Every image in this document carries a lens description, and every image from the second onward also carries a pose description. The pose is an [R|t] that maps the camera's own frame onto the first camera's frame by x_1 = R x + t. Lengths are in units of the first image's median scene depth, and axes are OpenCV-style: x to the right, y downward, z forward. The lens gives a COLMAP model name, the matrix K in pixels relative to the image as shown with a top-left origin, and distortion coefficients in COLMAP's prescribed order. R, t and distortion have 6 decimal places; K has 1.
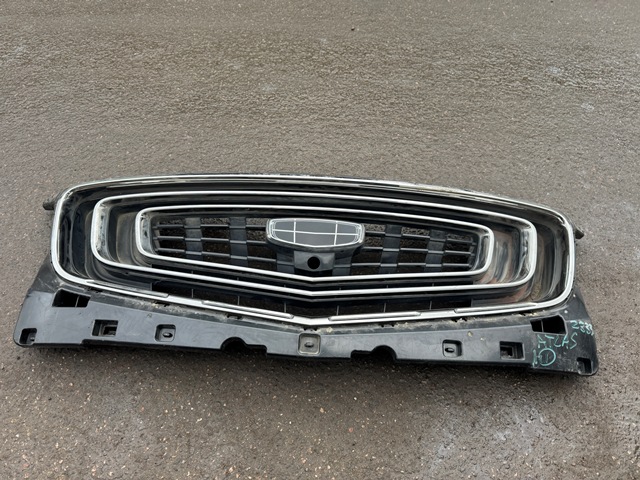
lens RADIAL K [[452.4, 0, 320.0], [0, 452.4, 240.0], [0, 0, 1]] dist [0.047934, -0.083357]
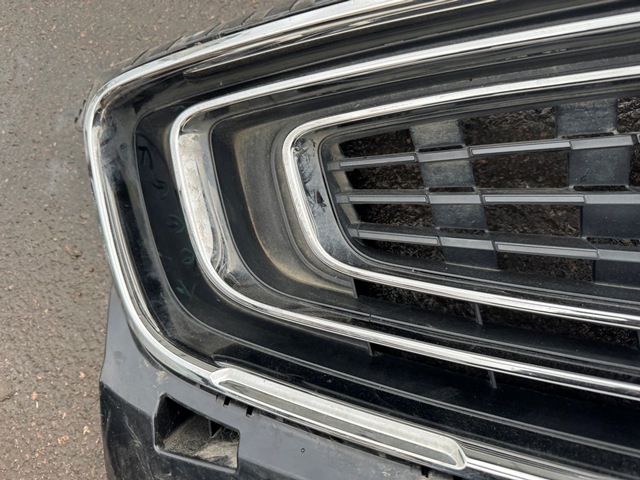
lens RADIAL K [[475.2, 0, 320.0], [0, 475.2, 240.0], [0, 0, 1]] dist [-0.003971, -0.010387]
pose [[0.953714, -0.078043, -0.290411, -0.301571], [0.204135, 0.877153, 0.434663, -0.161102], [0.220812, -0.473827, 0.852484, 0.728246]]
